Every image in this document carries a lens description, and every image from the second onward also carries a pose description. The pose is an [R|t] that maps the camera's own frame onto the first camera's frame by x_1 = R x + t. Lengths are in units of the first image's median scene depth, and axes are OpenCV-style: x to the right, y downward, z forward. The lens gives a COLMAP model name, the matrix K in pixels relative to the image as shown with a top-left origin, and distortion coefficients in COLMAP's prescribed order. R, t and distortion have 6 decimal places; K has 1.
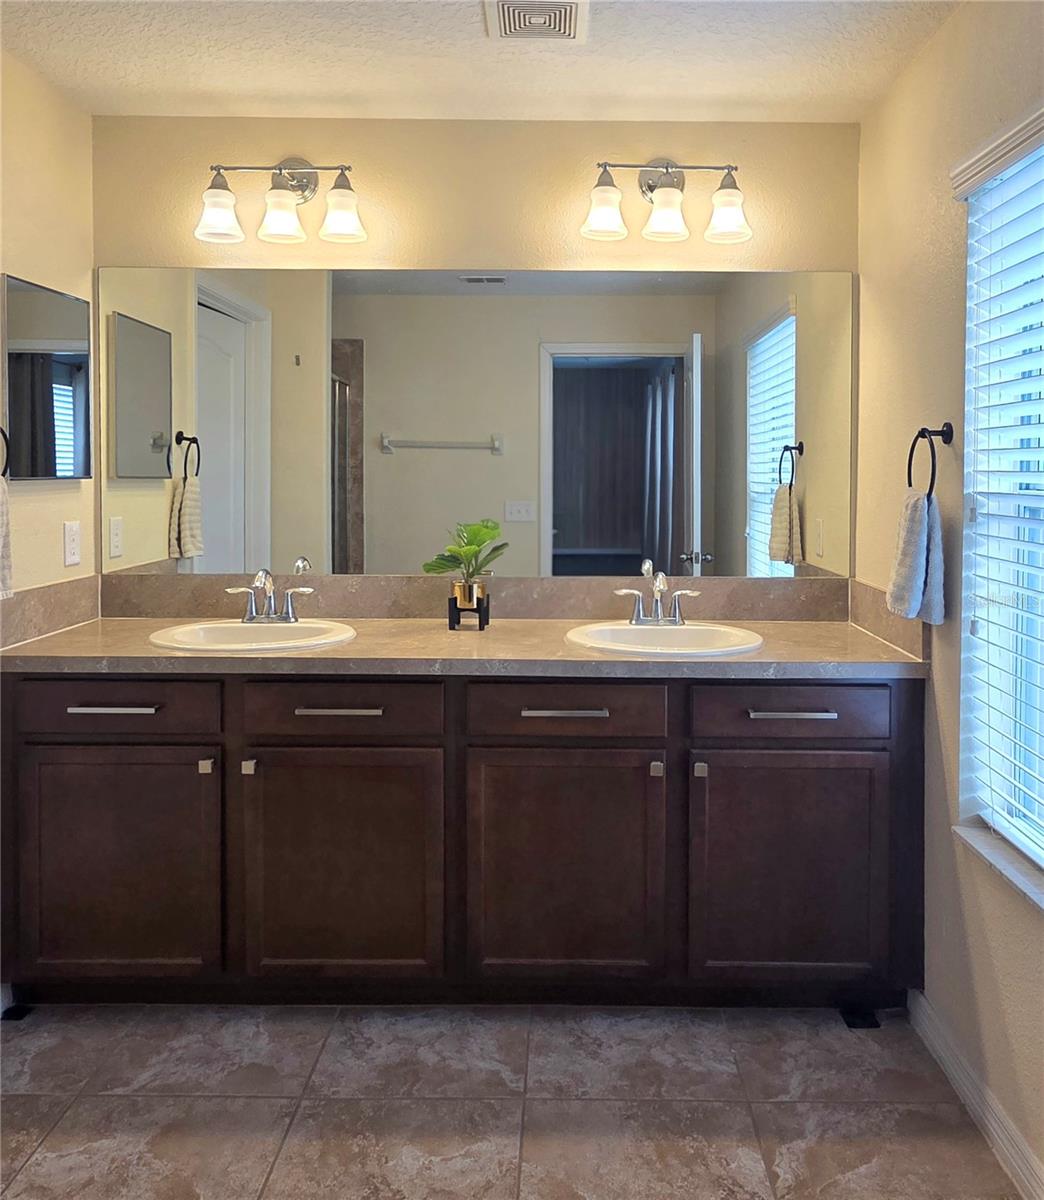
lens RADIAL K [[963.7, 0, 523.2], [0, 963.7, 479.0], [0, 0, 1]] dist [0.005837, 0.000224]
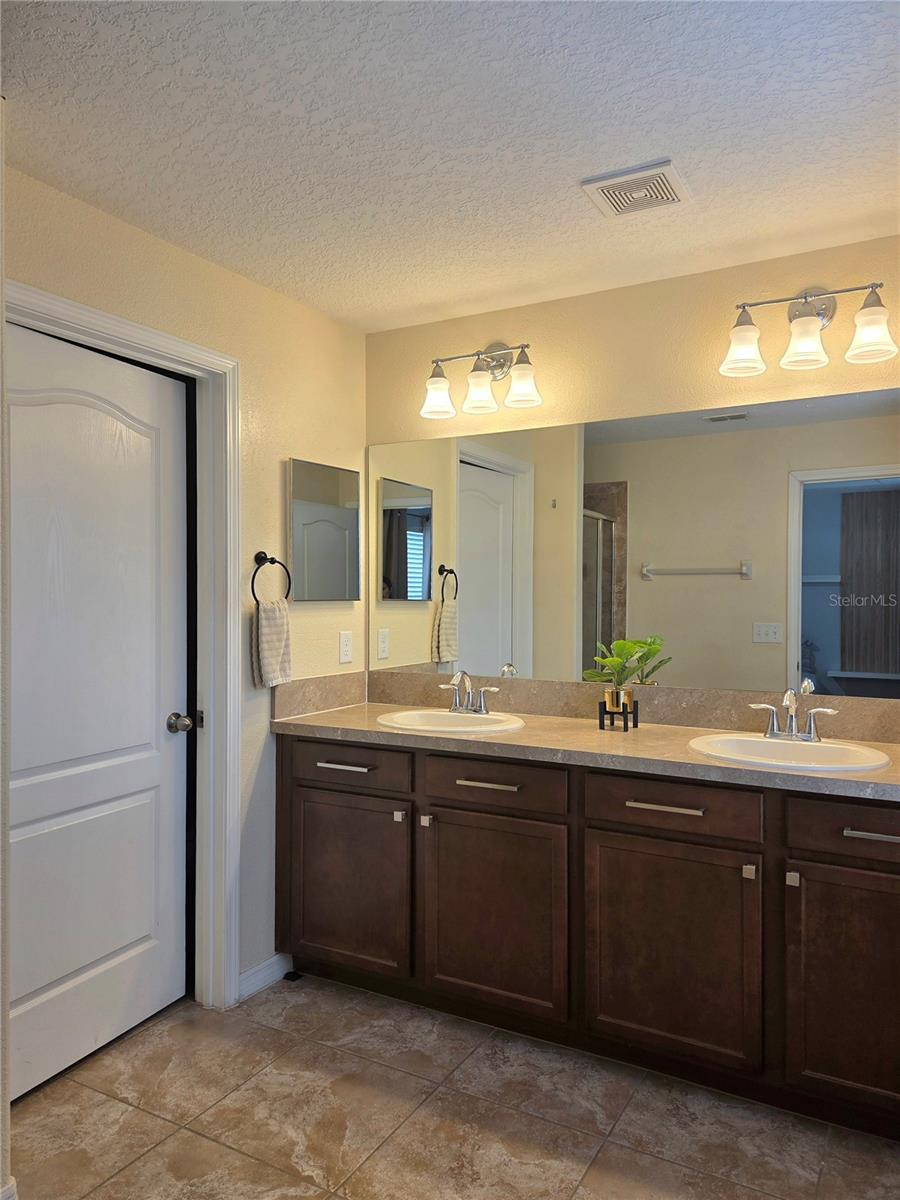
lens RADIAL K [[863.0, 0, 450.0], [0, 863.0, 600.0], [0, 0, 1]] dist [0.077246, -0.063368]
pose [[0.865500, -0.002850, -0.500901, 0.326230], [-0.000658, 0.999976, -0.006827, 0.008196], [0.500909, 0.006239, 0.865478, -0.000042]]
